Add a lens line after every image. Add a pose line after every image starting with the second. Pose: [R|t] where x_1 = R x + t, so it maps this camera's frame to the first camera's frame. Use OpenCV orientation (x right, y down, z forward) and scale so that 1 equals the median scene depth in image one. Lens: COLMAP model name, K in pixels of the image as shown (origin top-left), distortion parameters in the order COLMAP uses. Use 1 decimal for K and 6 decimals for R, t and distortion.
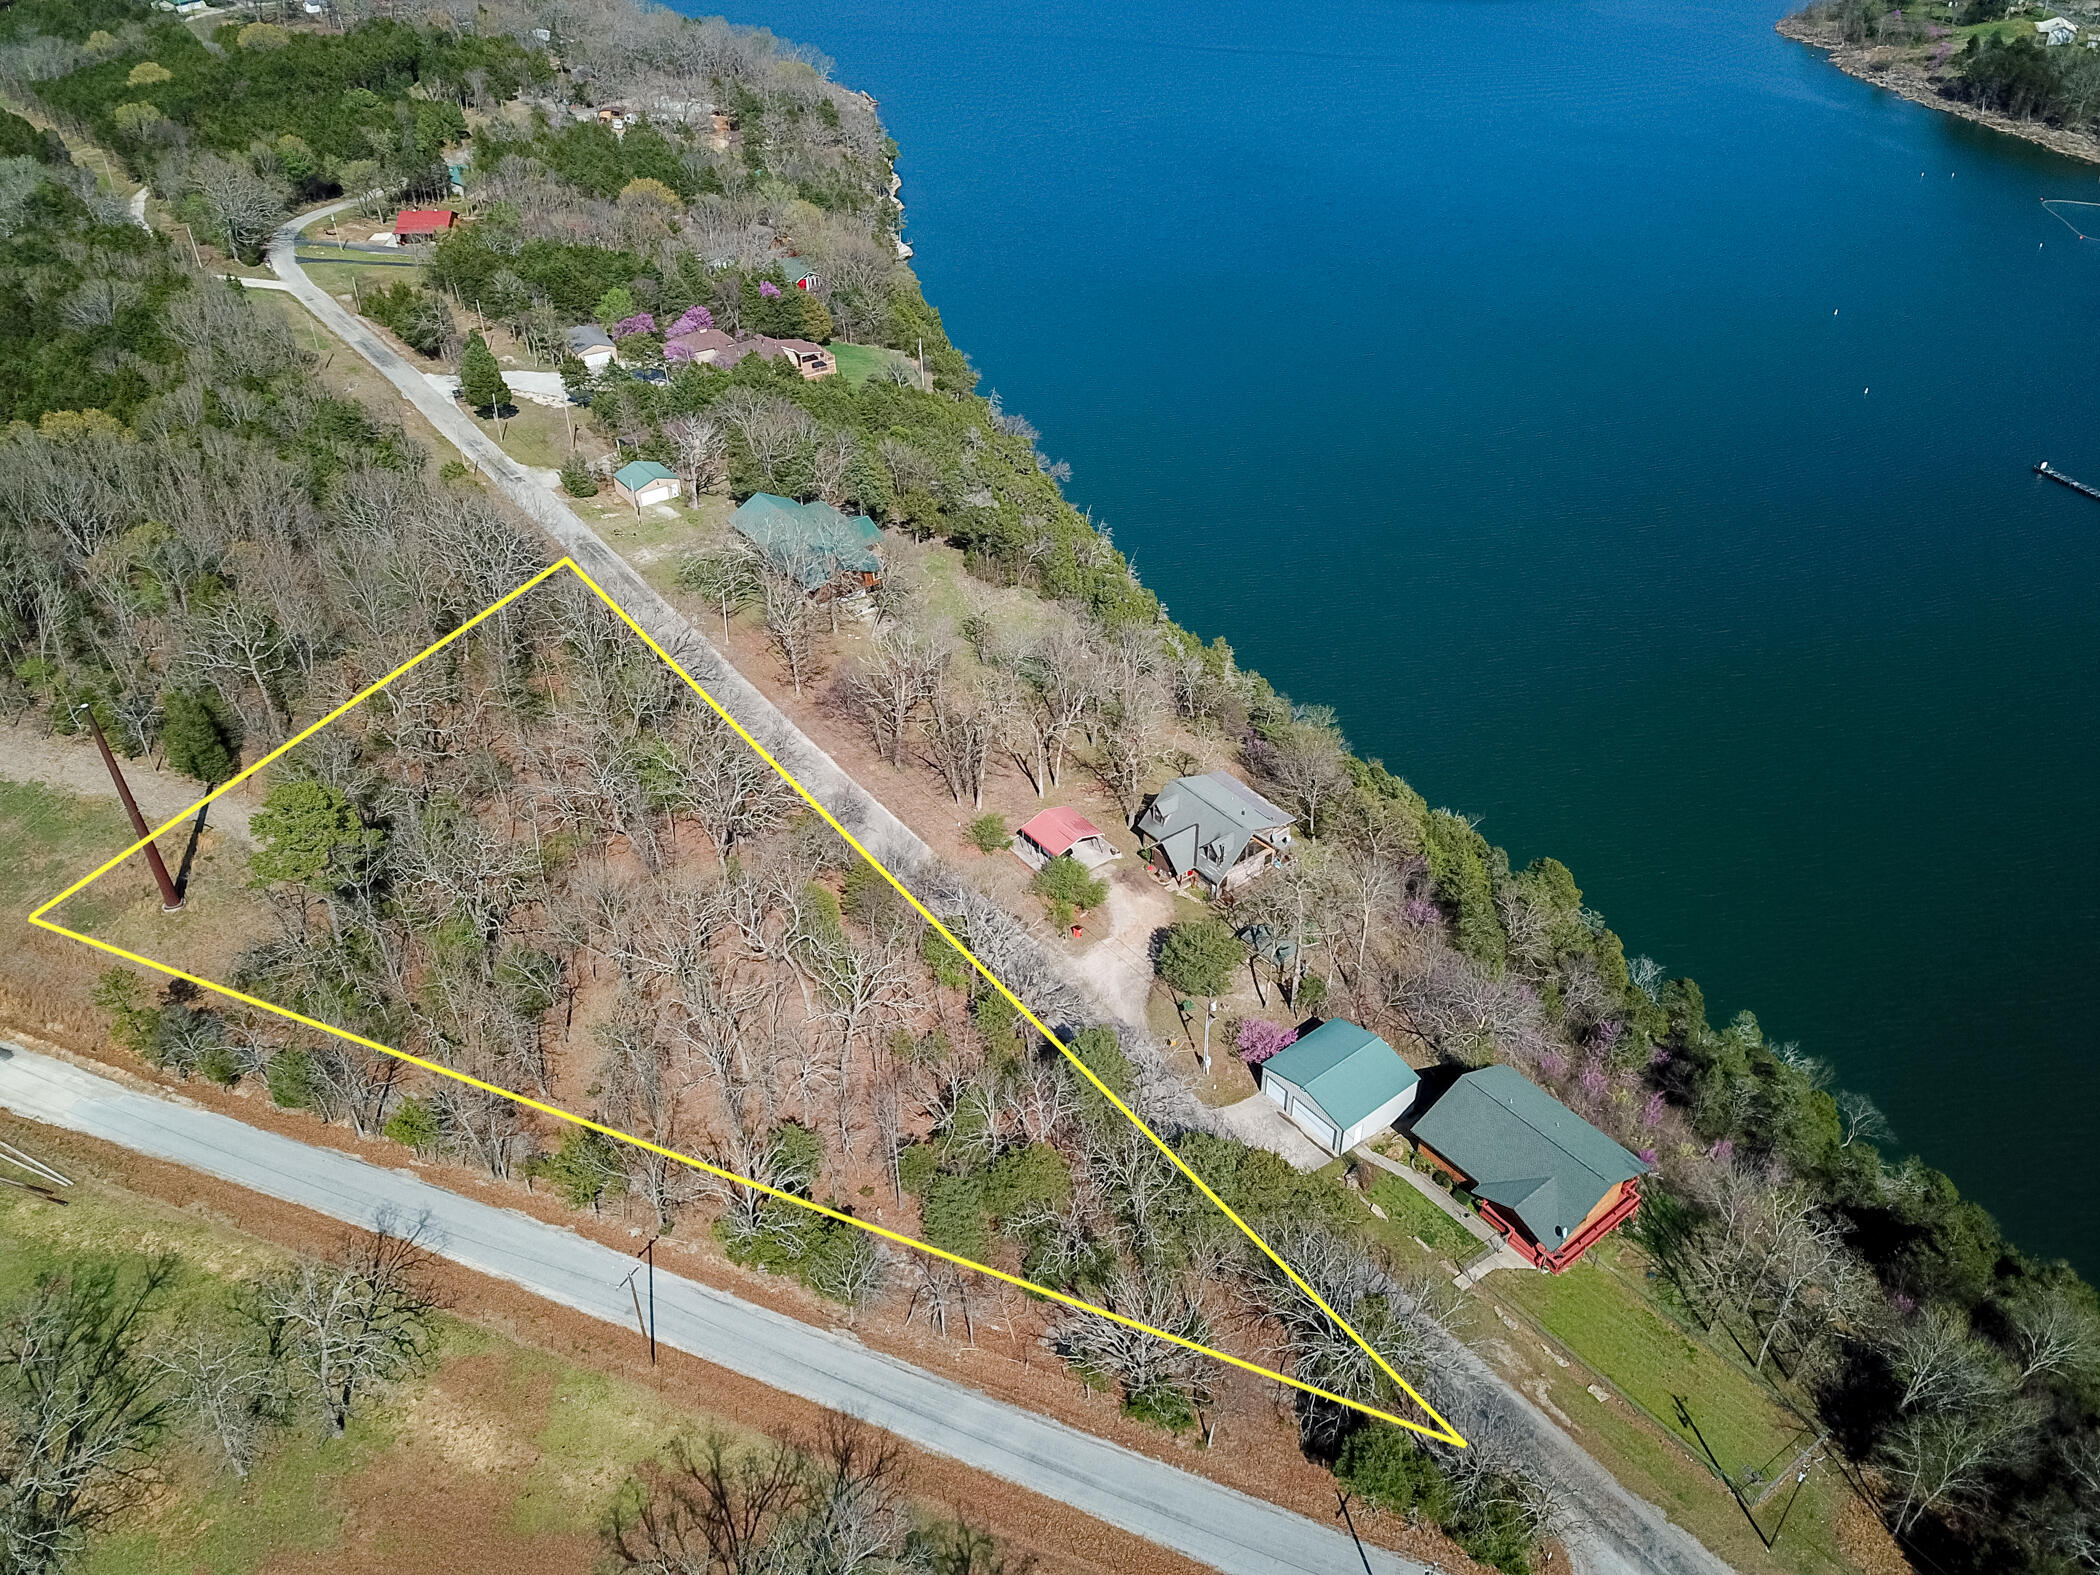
lens RADIAL K [[1598.7, 0, 1057.4], [0, 1598.7, 794.9], [0, 0, 1]] dist [0.015479, -0.001897]
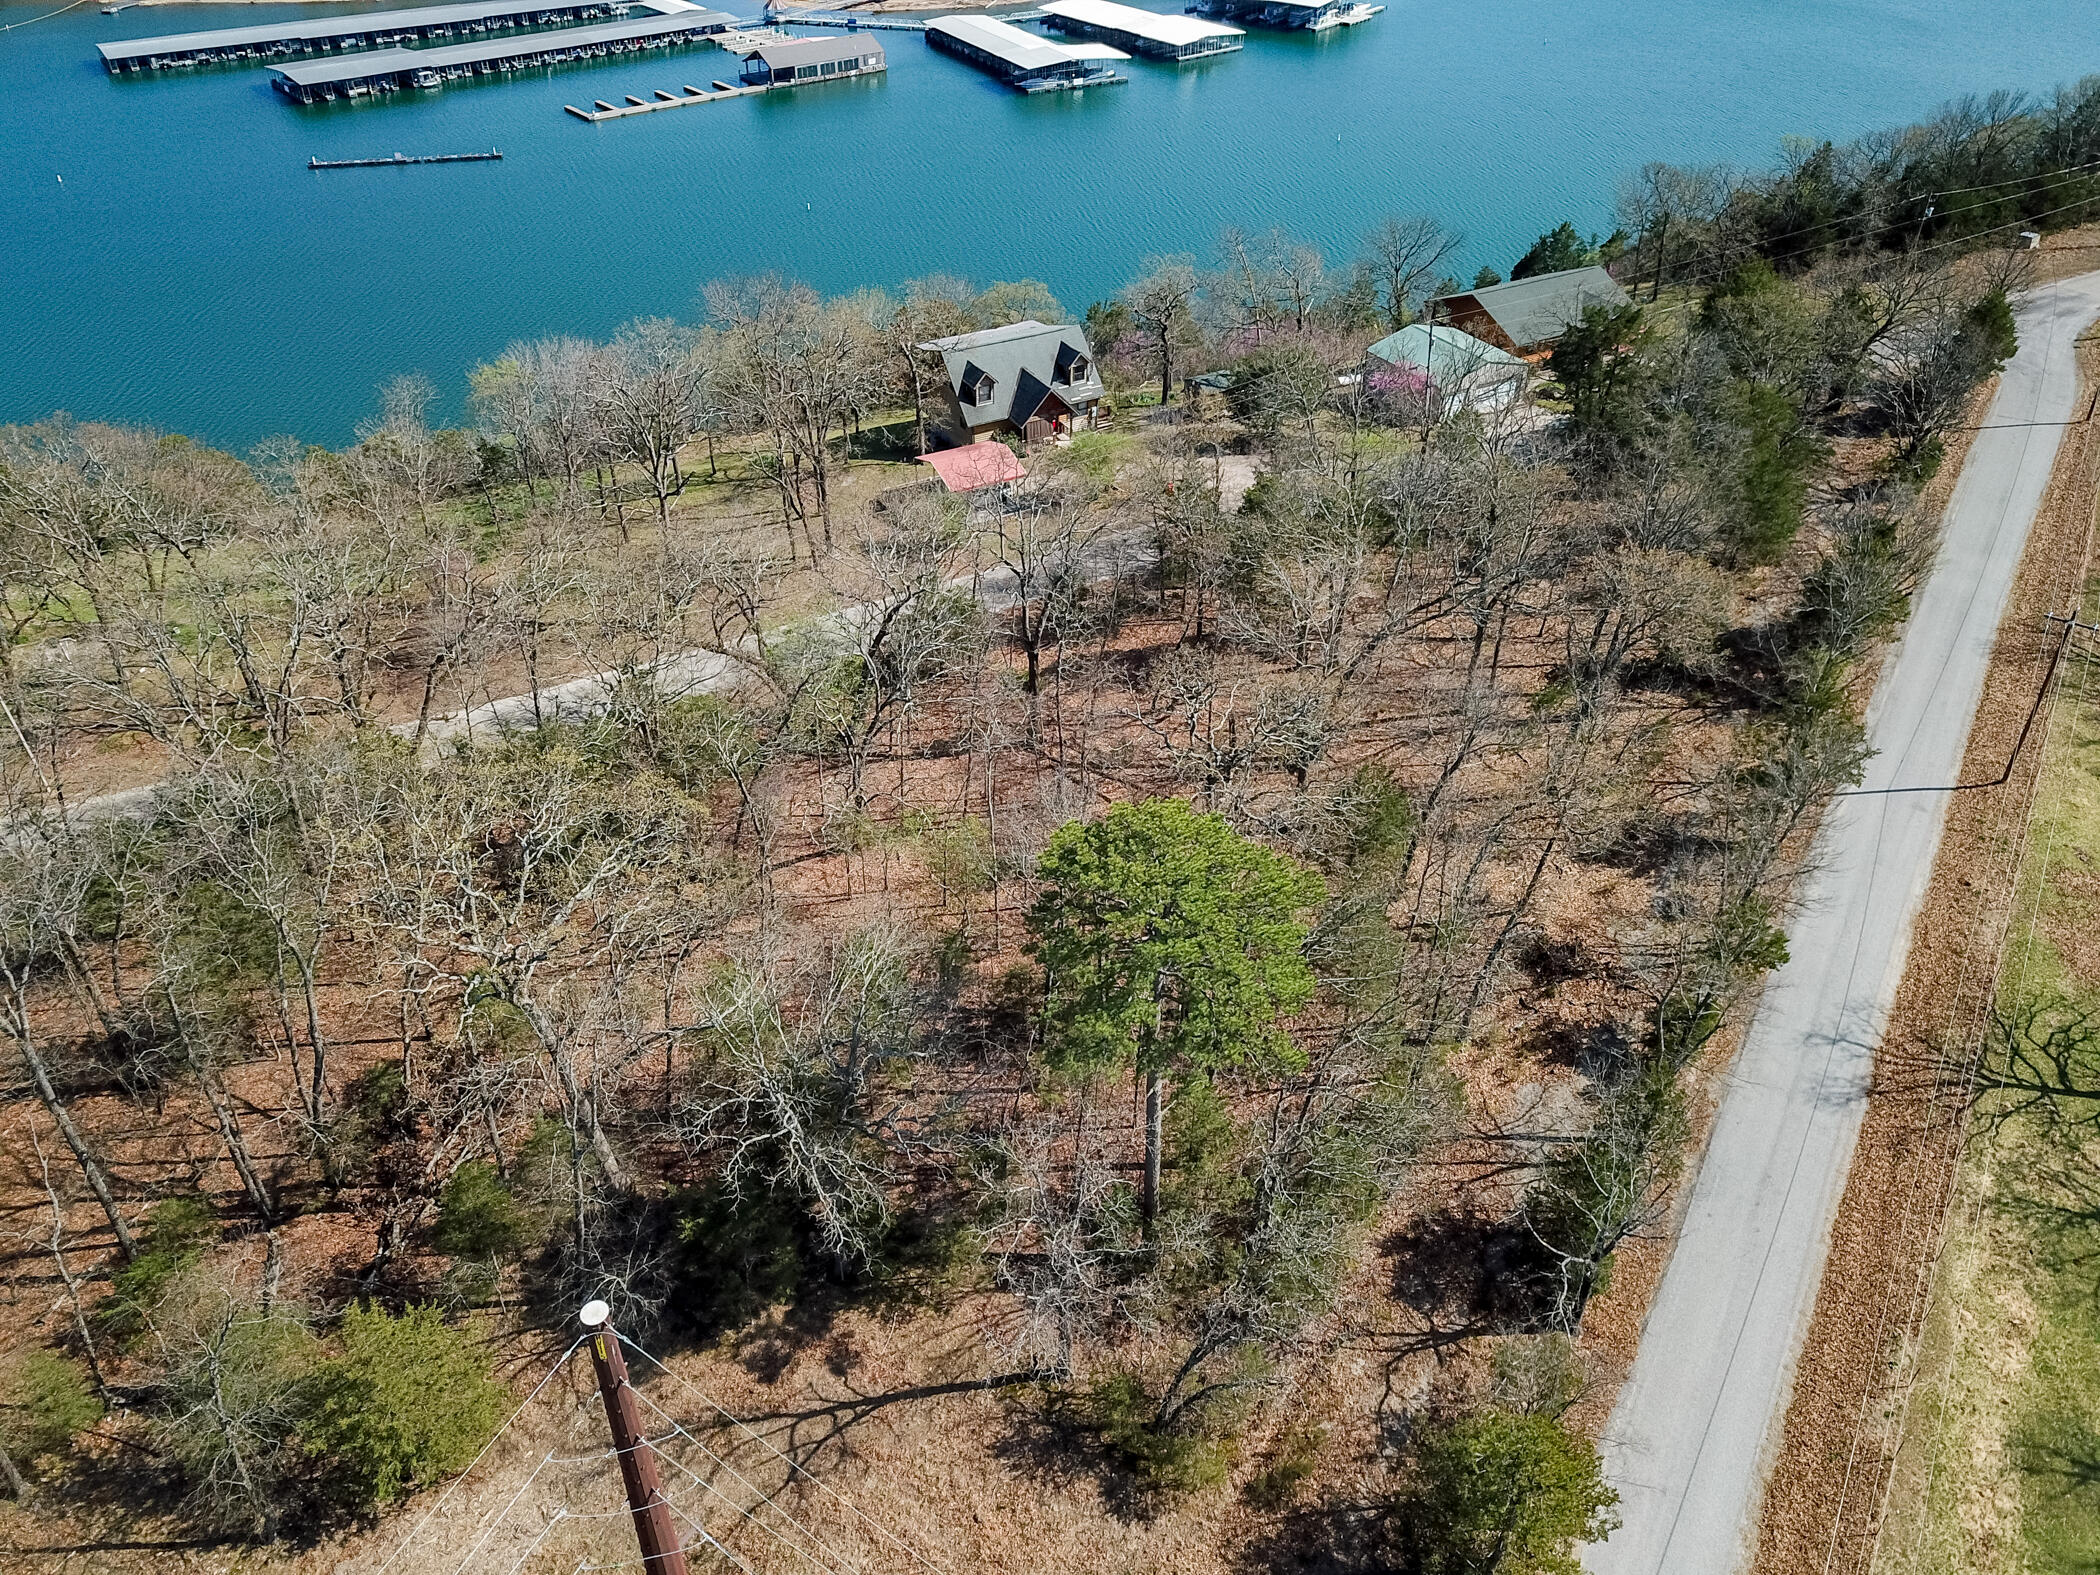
lens RADIAL K [[1596.8, 0, 1055.7], [0, 1596.8, 795.1], [0, 0, 1]] dist [0.012915, 0.003200]
pose [[0.148248, -0.586224, 0.796470, -0.737372], [0.579143, 0.704286, 0.410577, -0.164025], [-0.801633, 0.400403, 0.443916, 0.821310]]
